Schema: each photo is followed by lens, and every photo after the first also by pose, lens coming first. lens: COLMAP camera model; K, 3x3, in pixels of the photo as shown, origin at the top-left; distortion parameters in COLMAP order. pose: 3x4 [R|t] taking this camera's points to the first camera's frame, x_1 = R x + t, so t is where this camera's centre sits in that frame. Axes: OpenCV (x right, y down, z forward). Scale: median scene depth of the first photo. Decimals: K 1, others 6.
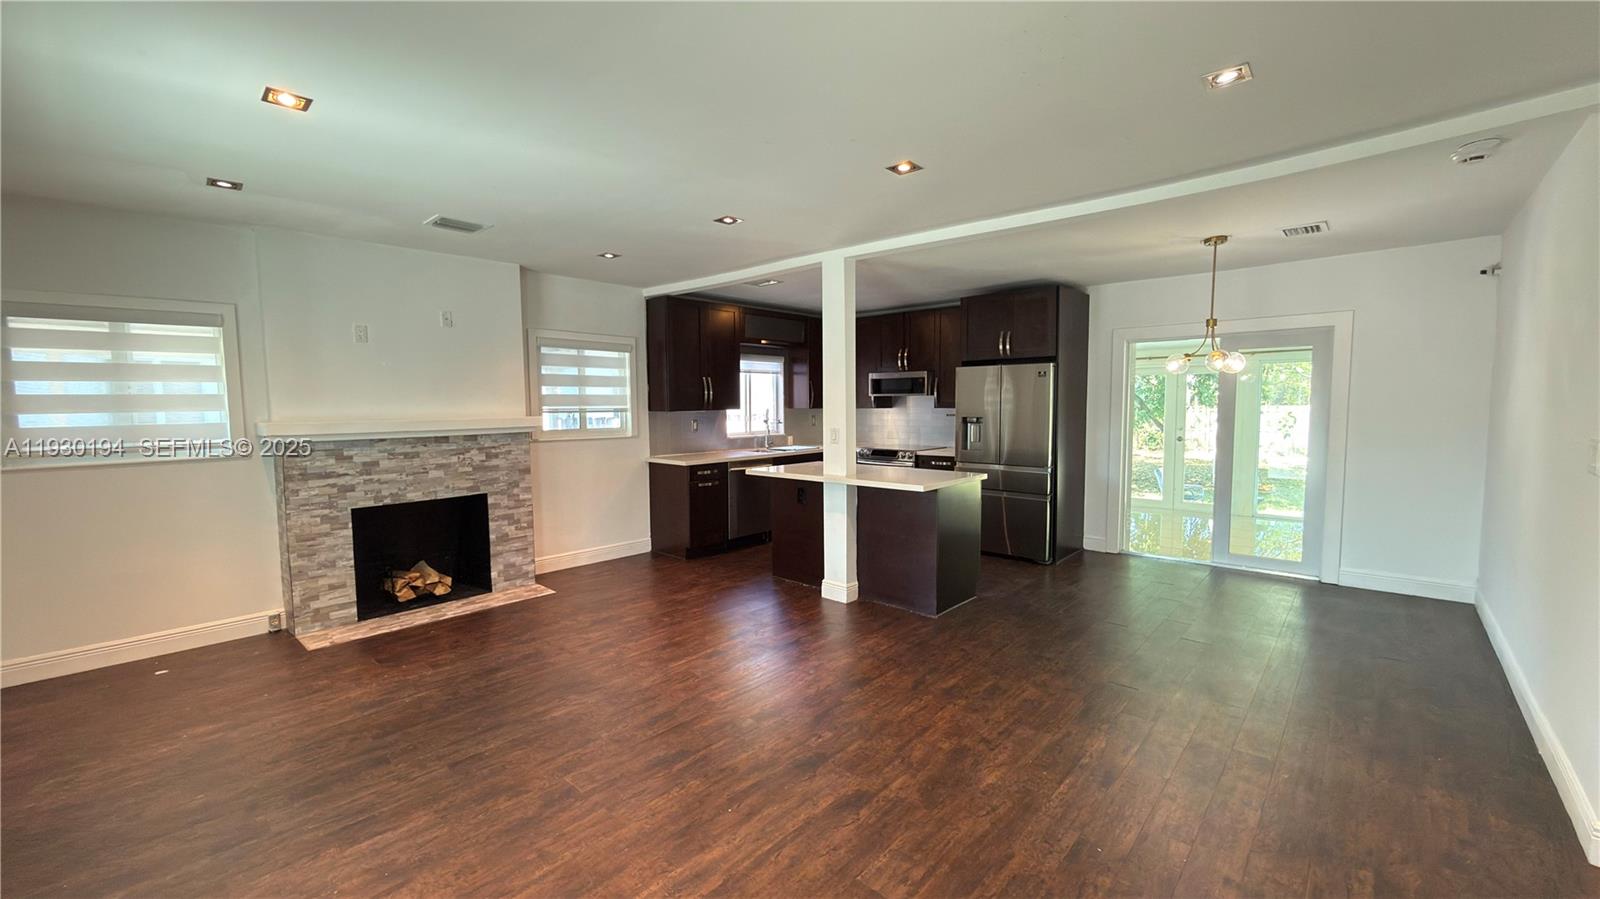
lens RADIAL K [[630.3, 0, 797.0], [0, 630.3, 453.1], [0, 0, 1]] dist [-0.000459, -0.000156]
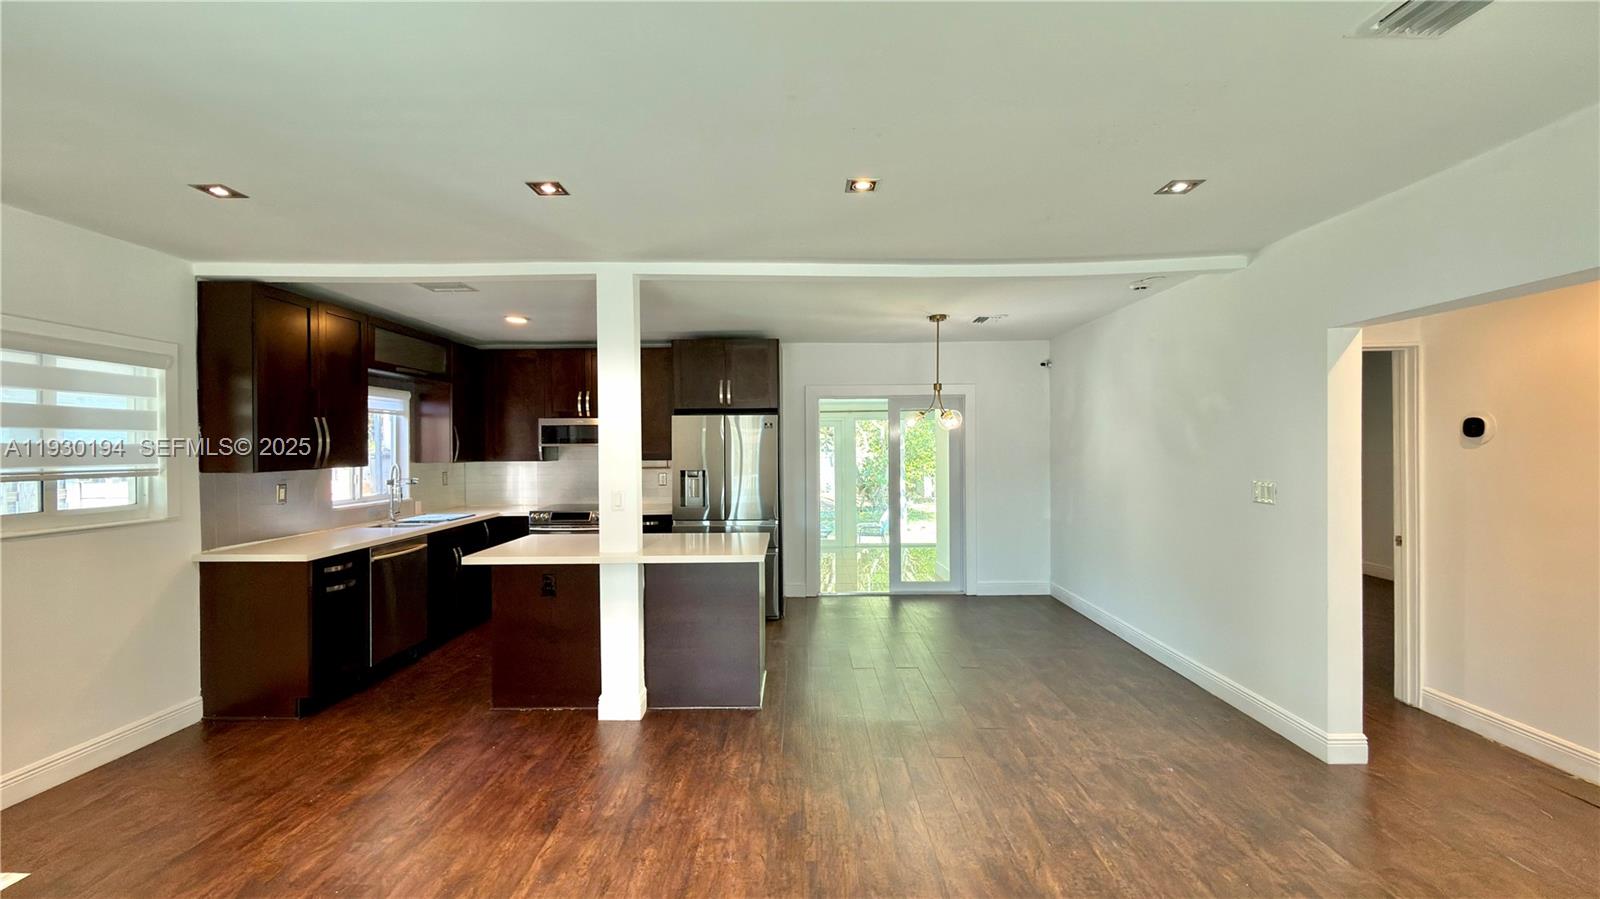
lens RADIAL K [[636.0, 0, 796.0], [0, 636.0, 452.4], [0, 0, 1]] dist [0.001427, 0.000179]
pose [[0.744860, -0.003943, 0.667209, -0.288625], [0.054949, 0.996948, -0.055453, -0.030400], [-0.664955, 0.077967, 0.742803, 0.274469]]
